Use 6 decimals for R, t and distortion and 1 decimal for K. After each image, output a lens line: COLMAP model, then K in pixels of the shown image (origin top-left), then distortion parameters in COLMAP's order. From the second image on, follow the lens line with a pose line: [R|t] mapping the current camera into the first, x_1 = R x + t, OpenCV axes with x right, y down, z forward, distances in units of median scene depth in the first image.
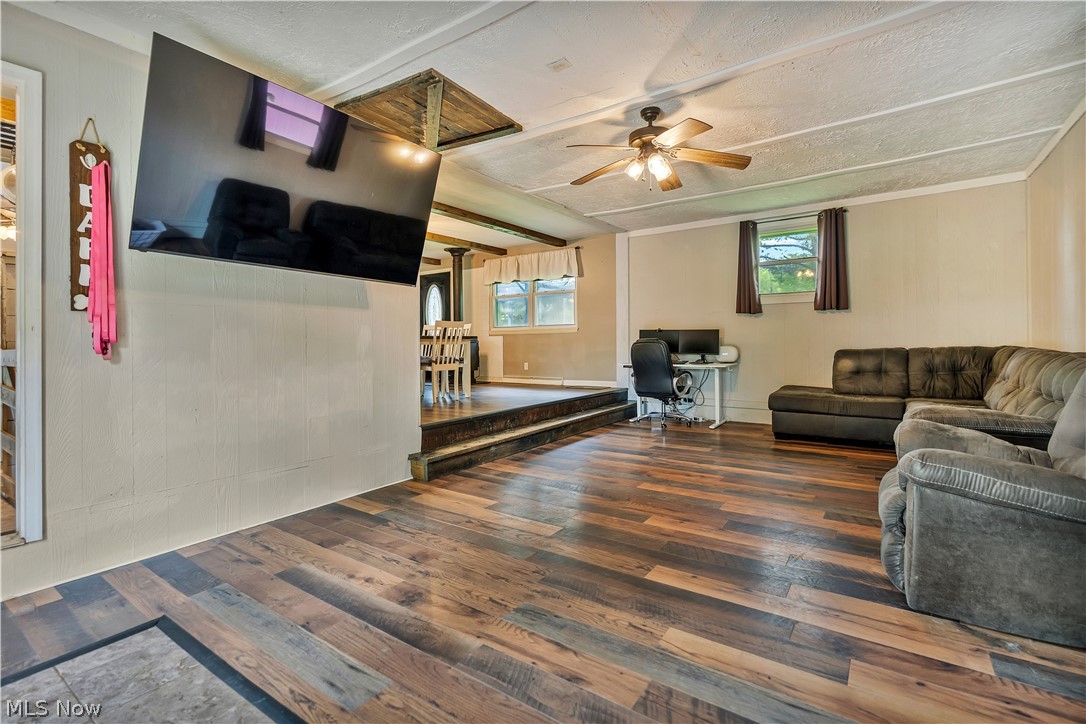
lens RADIAL K [[492.0, 0, 537.0], [0, 492.0, 344.1], [0, 0, 1]] dist [-0.004134, 0.000858]
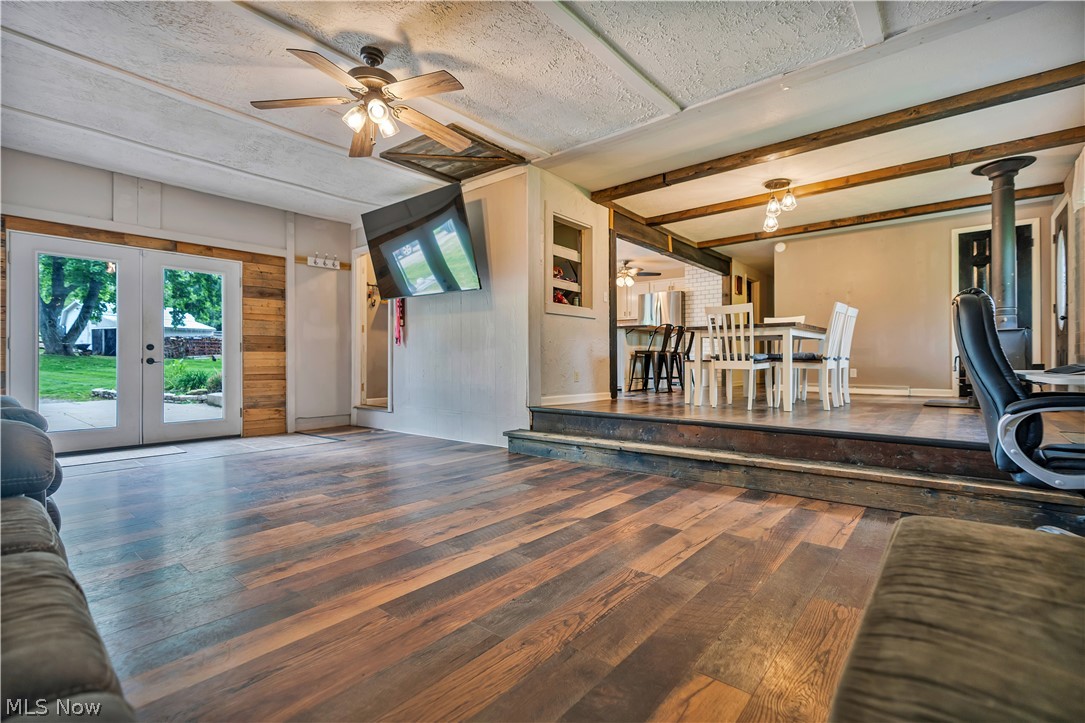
lens RADIAL K [[491.5, 0, 551.4], [0, 491.5, 362.4], [0, 0, 1]] dist [-0.004134, 0.000858]
pose [[-0.066193, 0.011390, -0.997742, 0.615260], [-0.002491, 0.999930, 0.011580, 0.035274], [0.997804, 0.003252, -0.066160, 0.783420]]
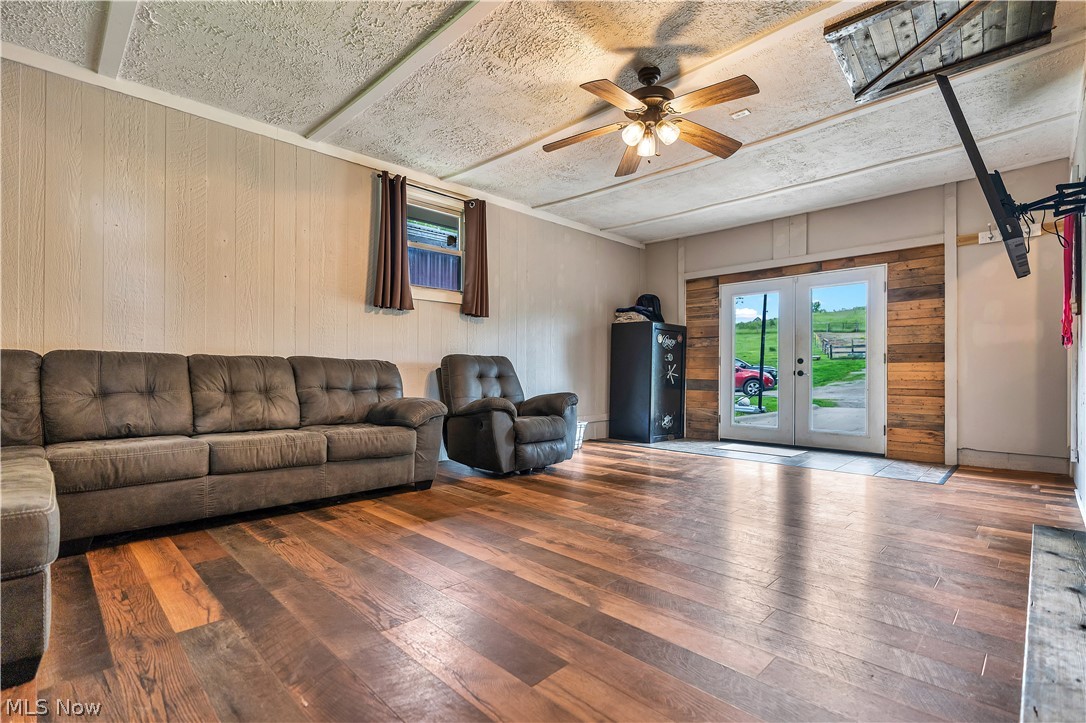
lens RADIAL K [[492.0, 0, 523.9], [0, 492.0, 368.9], [0, 0, 1]] dist [-0.004134, 0.000858]
pose [[-0.985421, 0.011931, 0.169715, 0.177231], [0.011619, 0.999928, -0.002830, 0.032242], [-0.169736, -0.000817, -0.985489, 1.083726]]
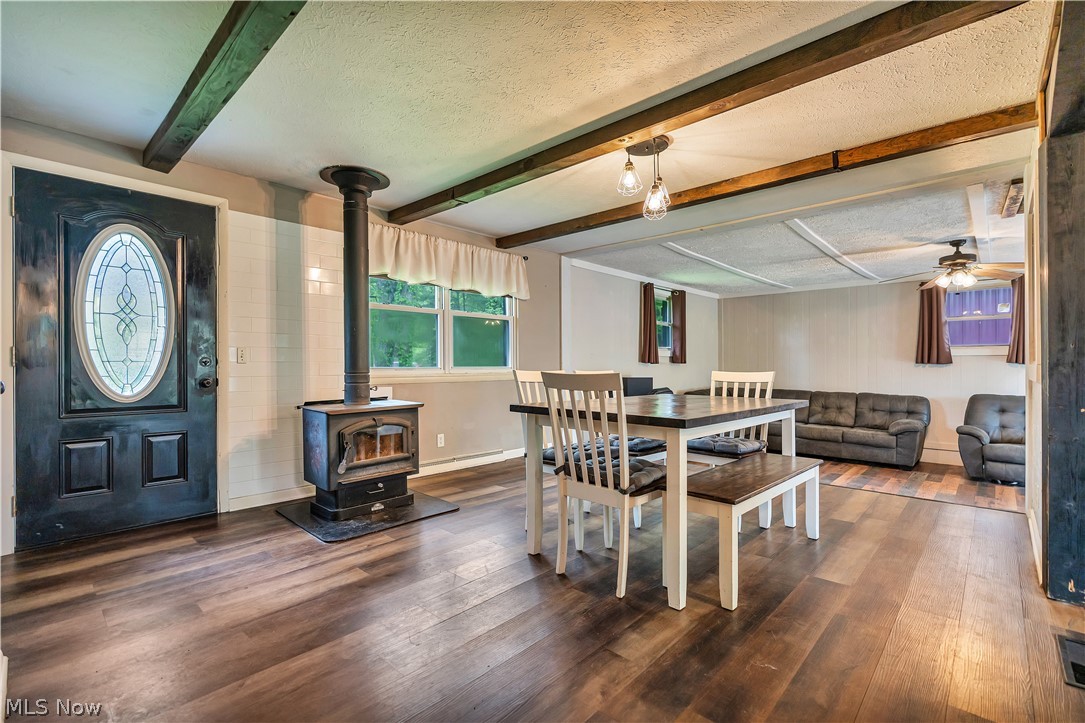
lens RADIAL K [[491.5, 0, 546.7], [0, 491.5, 365.1], [0, 0, 1]] dist [-0.004134, 0.000858]
pose [[0.126412, 0.008938, 0.991938, -0.812363], [0.001538, 0.999956, -0.009206, -0.051136], [-0.991977, 0.002689, 0.126393, 1.166249]]
